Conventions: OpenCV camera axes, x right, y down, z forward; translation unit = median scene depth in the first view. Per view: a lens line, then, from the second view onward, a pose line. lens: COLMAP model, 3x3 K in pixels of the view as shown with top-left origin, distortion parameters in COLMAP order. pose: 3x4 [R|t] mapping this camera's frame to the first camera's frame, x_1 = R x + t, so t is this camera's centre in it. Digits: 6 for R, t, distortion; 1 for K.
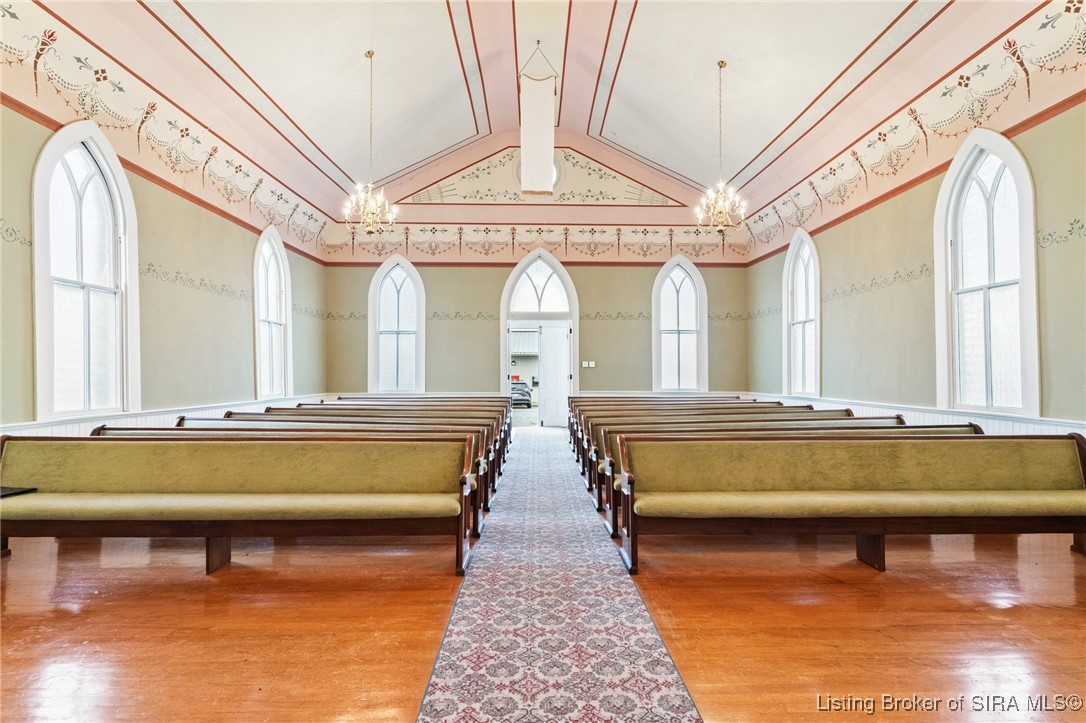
lens RADIAL K [[515.7, 0, 545.6], [0, 515.7, 362.3], [0, 0, 1]] dist [0.005713, -0.000480]
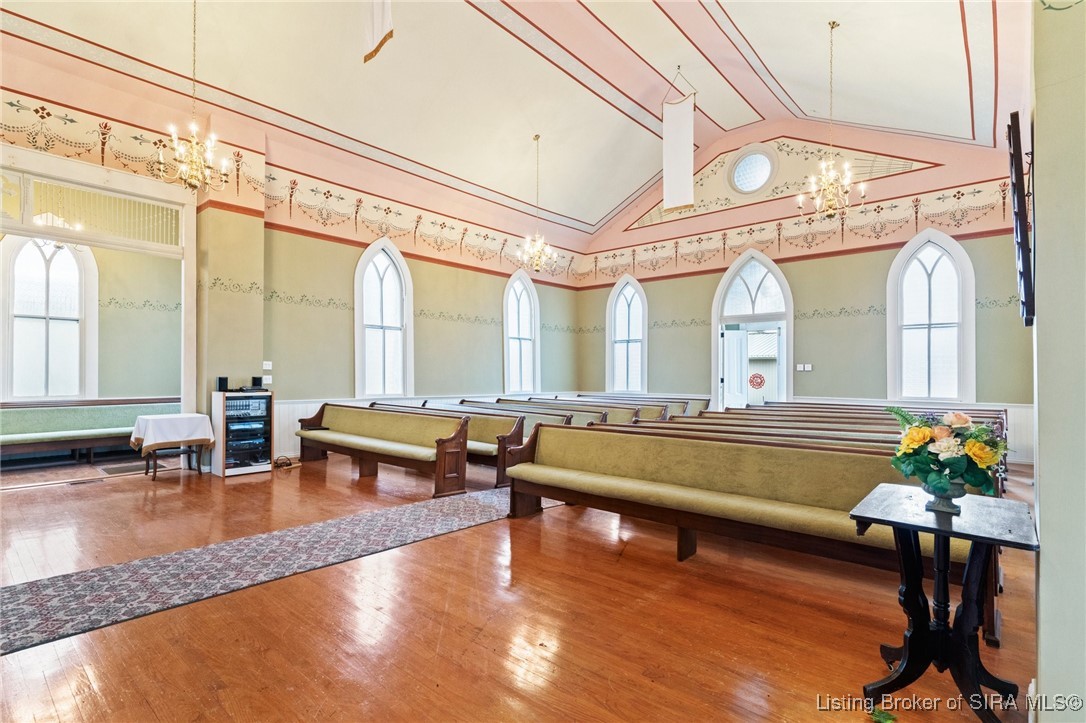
lens RADIAL K [[515.7, 0, 541.7], [0, 515.7, 369.7], [0, 0, 1]] dist [0.005713, -0.000480]
pose [[0.741596, -0.003548, -0.670838, 0.513117], [0.007918, 0.999963, 0.003465, 0.001402], [0.670800, -0.007882, 0.741596, 0.009607]]
